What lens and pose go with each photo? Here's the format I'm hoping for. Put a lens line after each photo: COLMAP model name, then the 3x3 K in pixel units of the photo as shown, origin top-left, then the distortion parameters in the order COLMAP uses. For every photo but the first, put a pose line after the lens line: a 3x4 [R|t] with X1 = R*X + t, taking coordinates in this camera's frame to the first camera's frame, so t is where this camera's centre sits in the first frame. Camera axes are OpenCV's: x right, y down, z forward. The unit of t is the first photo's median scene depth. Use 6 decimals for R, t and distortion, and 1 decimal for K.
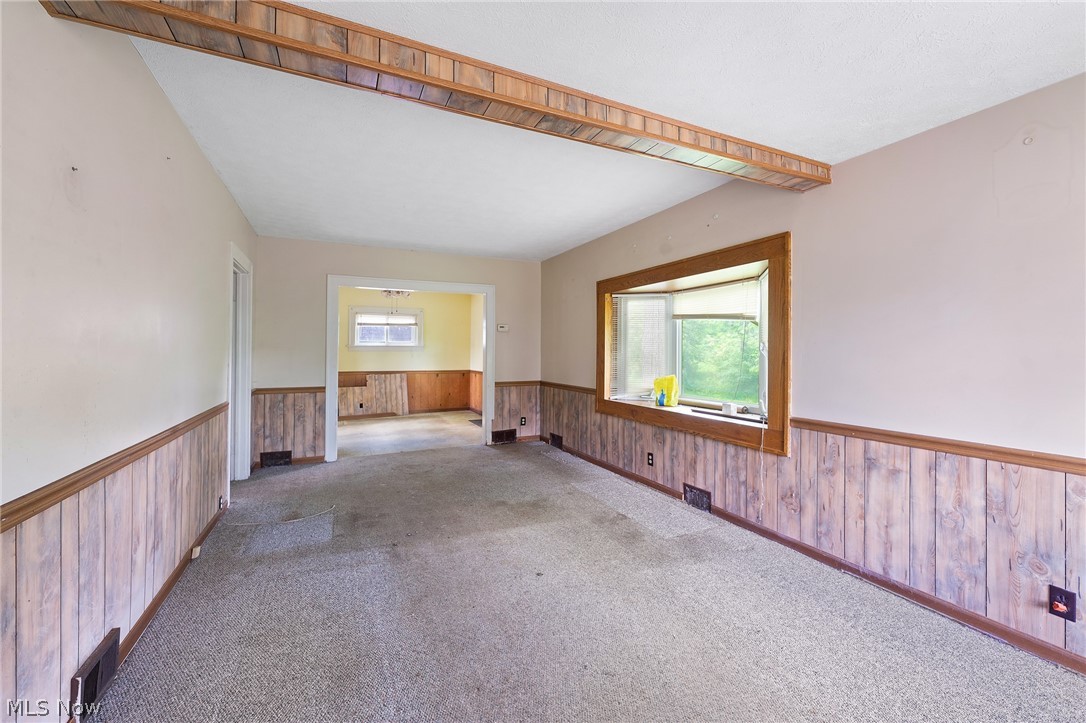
lens RADIAL K [[433.2, 0, 543.0], [0, 433.2, 361.5], [0, 0, 1]] dist [0.007786, 0.000133]
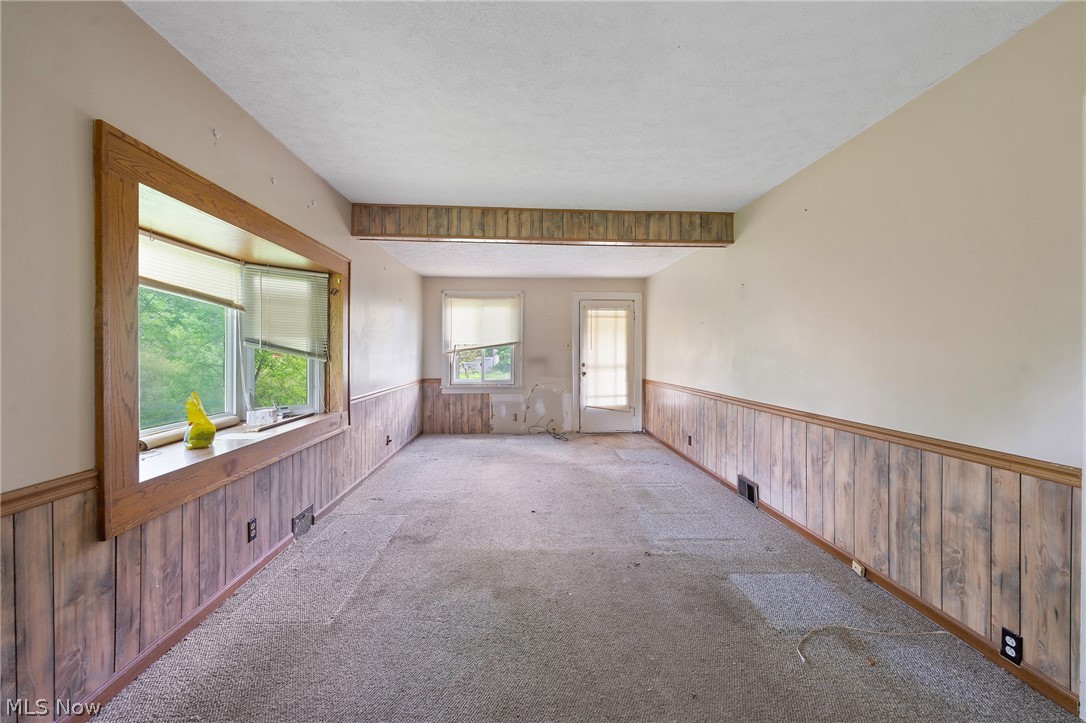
lens RADIAL K [[433.2, 0, 543.0], [0, 433.2, 361.5], [0, 0, 1]] dist [0.007786, 0.000133]
pose [[-0.924537, -0.013042, 0.380869, -0.381084], [0.003425, 0.999089, 0.042527, -0.032548], [-0.381077, 0.040622, -0.923650, 1.532513]]
